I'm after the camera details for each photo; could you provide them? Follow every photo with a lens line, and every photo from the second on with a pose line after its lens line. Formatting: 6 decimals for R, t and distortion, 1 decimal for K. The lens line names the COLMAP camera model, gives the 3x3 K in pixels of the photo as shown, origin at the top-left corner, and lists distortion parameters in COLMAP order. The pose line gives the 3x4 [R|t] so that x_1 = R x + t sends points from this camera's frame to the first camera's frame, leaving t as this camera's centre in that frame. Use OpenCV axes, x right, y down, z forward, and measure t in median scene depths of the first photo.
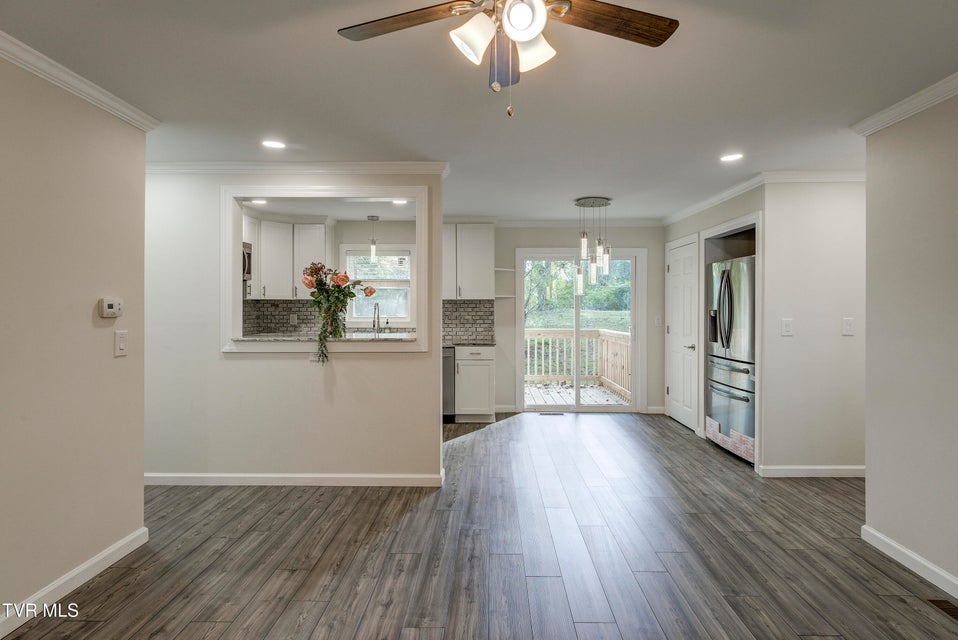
lens RADIAL K [[510.8, 0, 482.8], [0, 510.8, 326.5], [0, 0, 1]] dist [-0.000251, -0.001119]
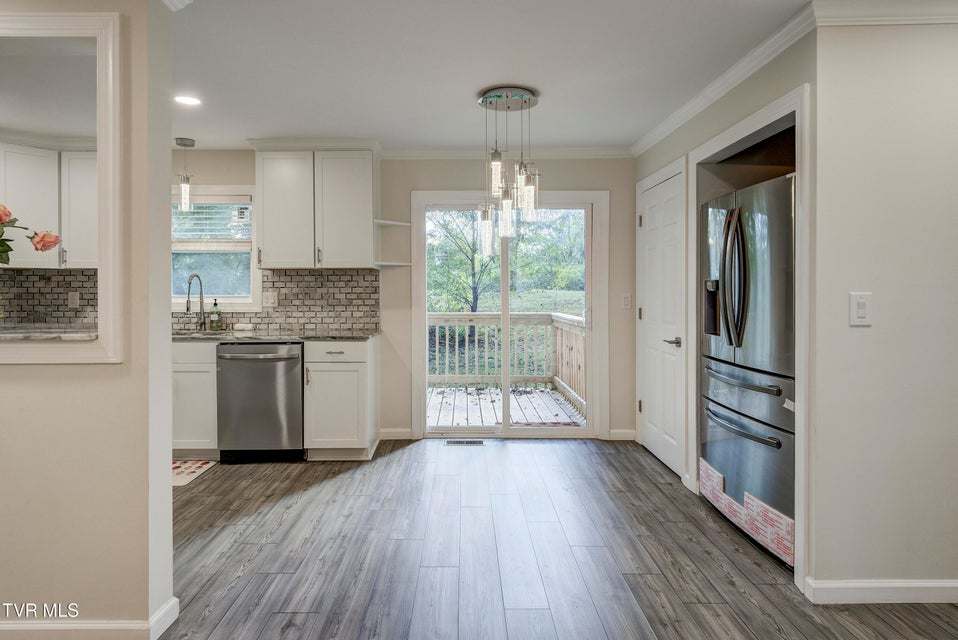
lens RADIAL K [[514.7, 0, 475.9], [0, 514.7, 311.5], [0, 0, 1]] dist [0.001175, 0.001008]
pose [[0.999883, -0.003168, 0.014997, 0.144328], [0.003122, 0.999990, 0.003119, 0.000679], [-0.015007, -0.003072, 0.999883, 0.348073]]
